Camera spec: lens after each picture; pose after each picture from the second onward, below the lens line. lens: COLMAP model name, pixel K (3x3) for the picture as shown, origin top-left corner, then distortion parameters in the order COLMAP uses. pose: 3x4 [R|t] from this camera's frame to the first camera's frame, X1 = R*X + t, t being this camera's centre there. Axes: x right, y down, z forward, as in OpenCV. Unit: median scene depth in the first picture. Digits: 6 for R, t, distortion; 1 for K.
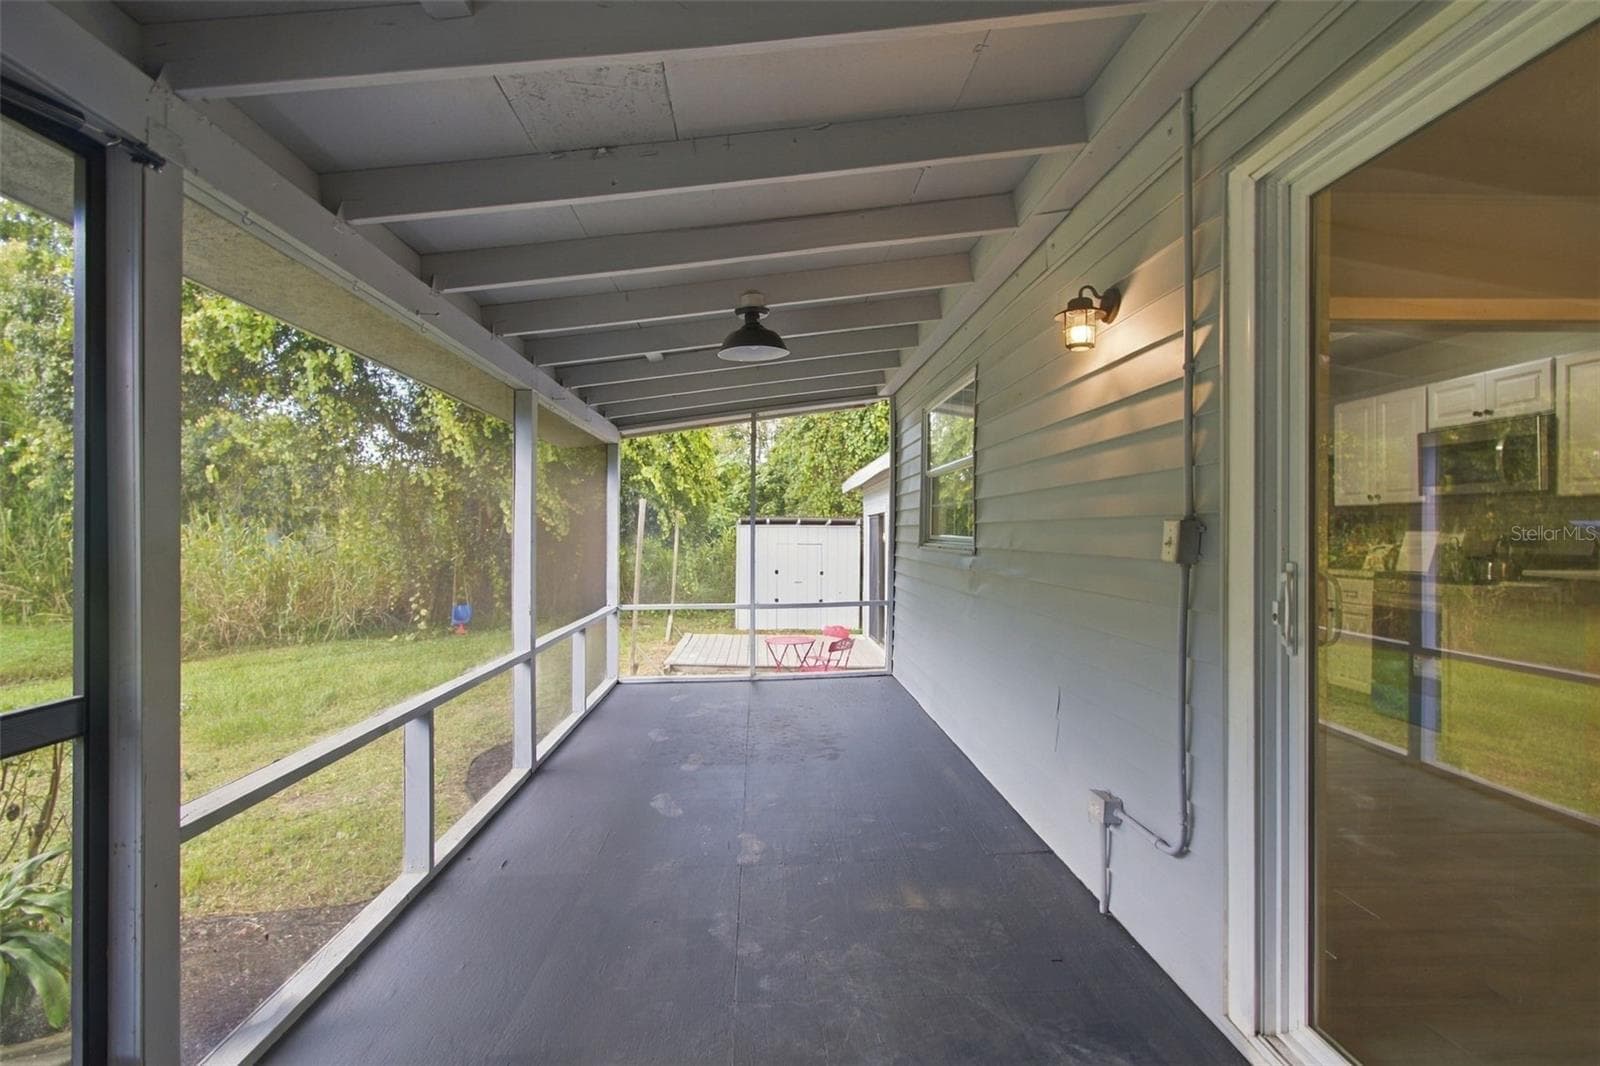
lens RADIAL K [[733.3, 0, 792.9], [0, 733.3, 527.2], [0, 0, 1]] dist [0.021843, -0.000187]
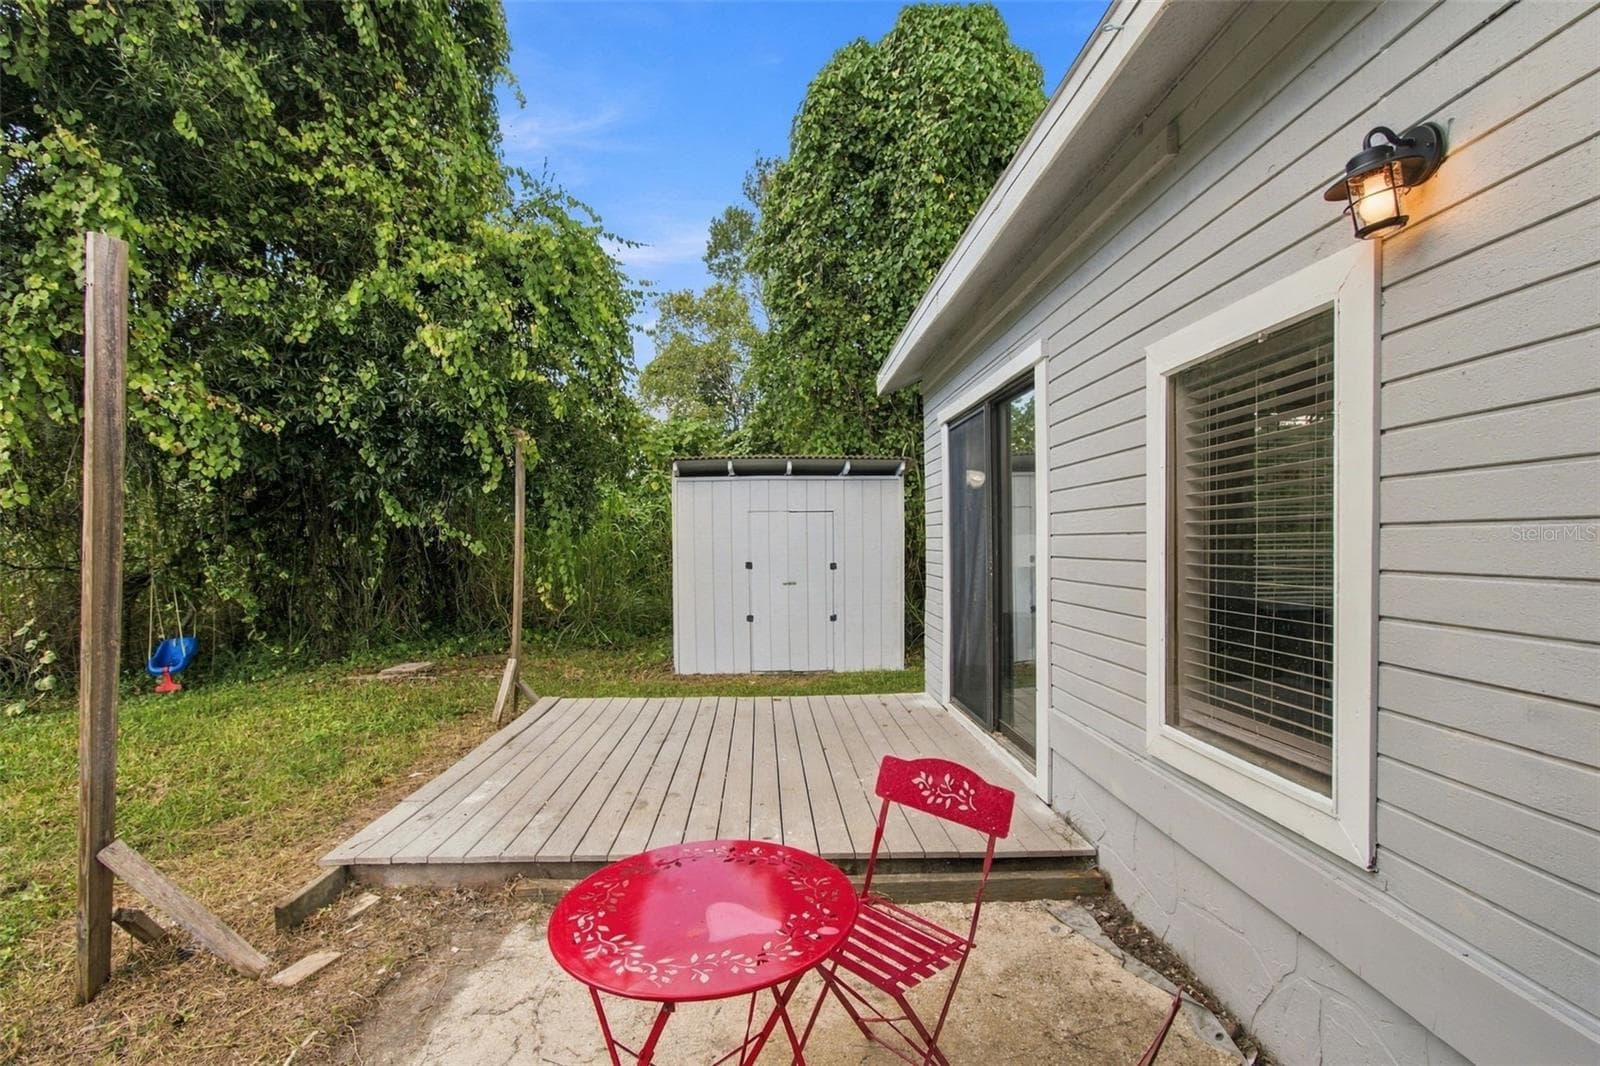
lens RADIAL K [[733.3, 0, 792.9], [0, 733.3, 527.2], [0, 0, 1]] dist [0.021843, -0.000187]
pose [[0.999848, -0.017293, -0.002186, 0.010959], [0.017286, 0.999846, -0.003054, 0.035838], [0.002238, 0.003016, 0.999993, 0.472770]]
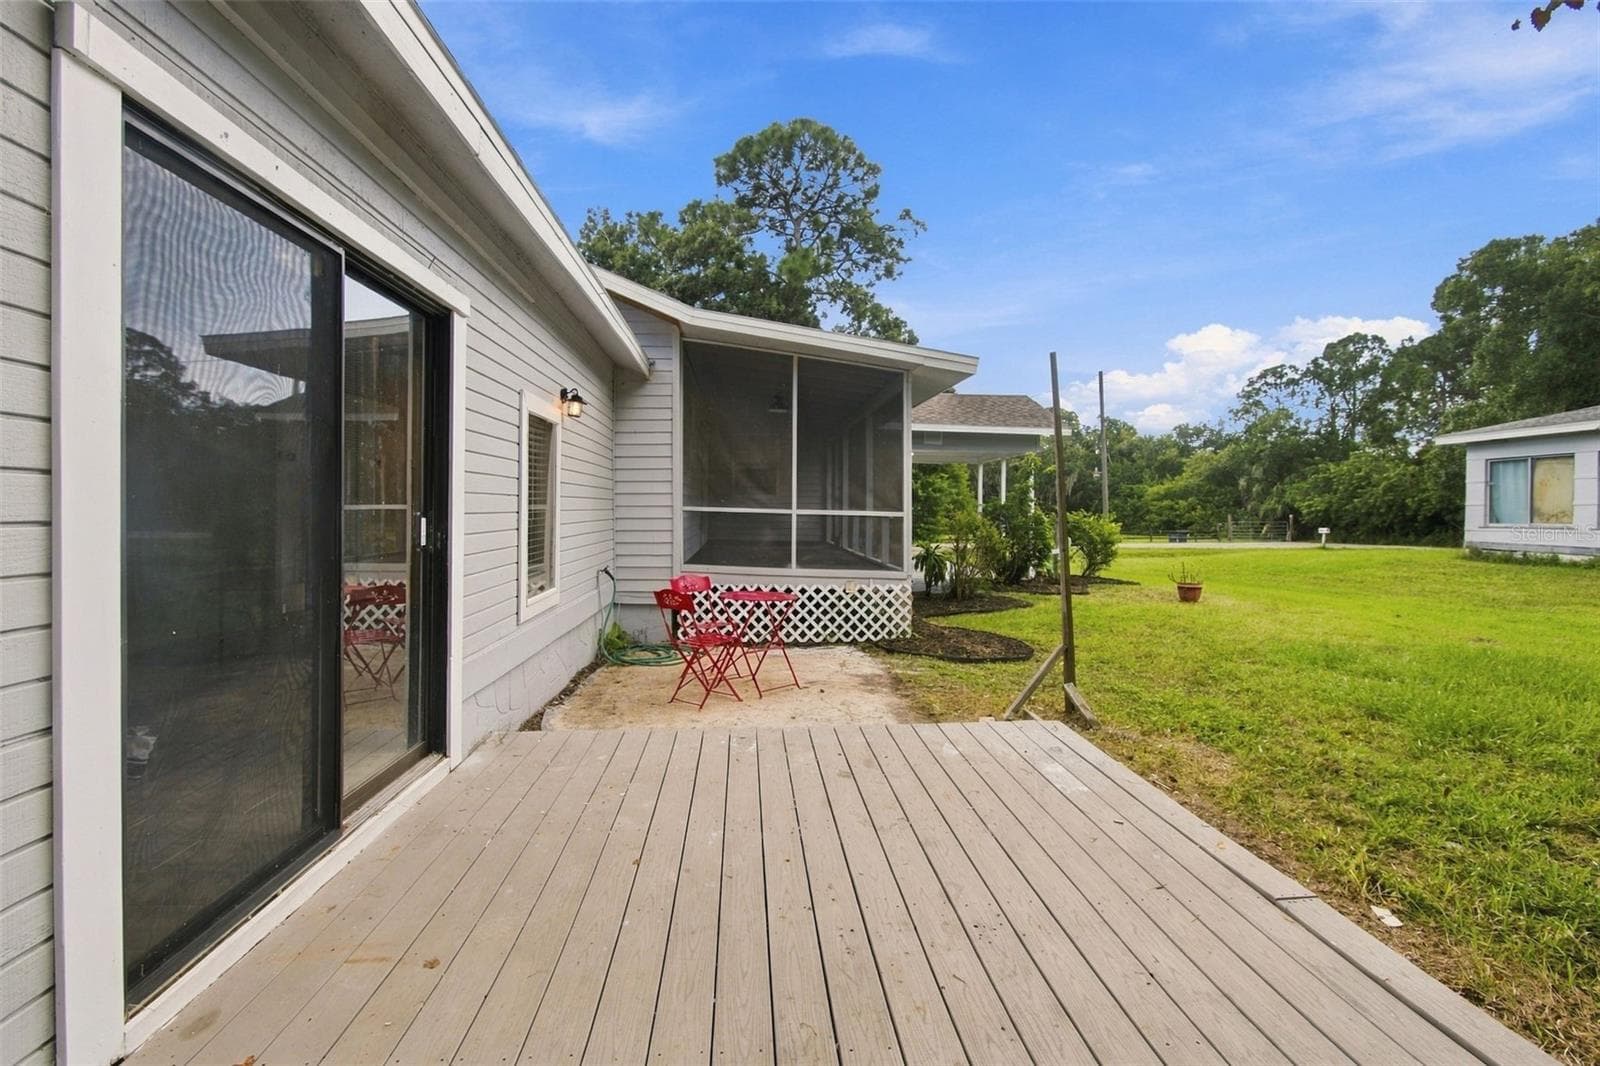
lens RADIAL K [[733.3, 0, 792.9], [0, 733.3, 527.2], [0, 0, 1]] dist [0.021843, -0.000187]
pose [[-0.999717, -0.009502, -0.021824, -0.010074], [-0.009686, 0.999918, 0.008340, 0.047298], [0.021743, 0.008549, -0.999727, 0.950952]]
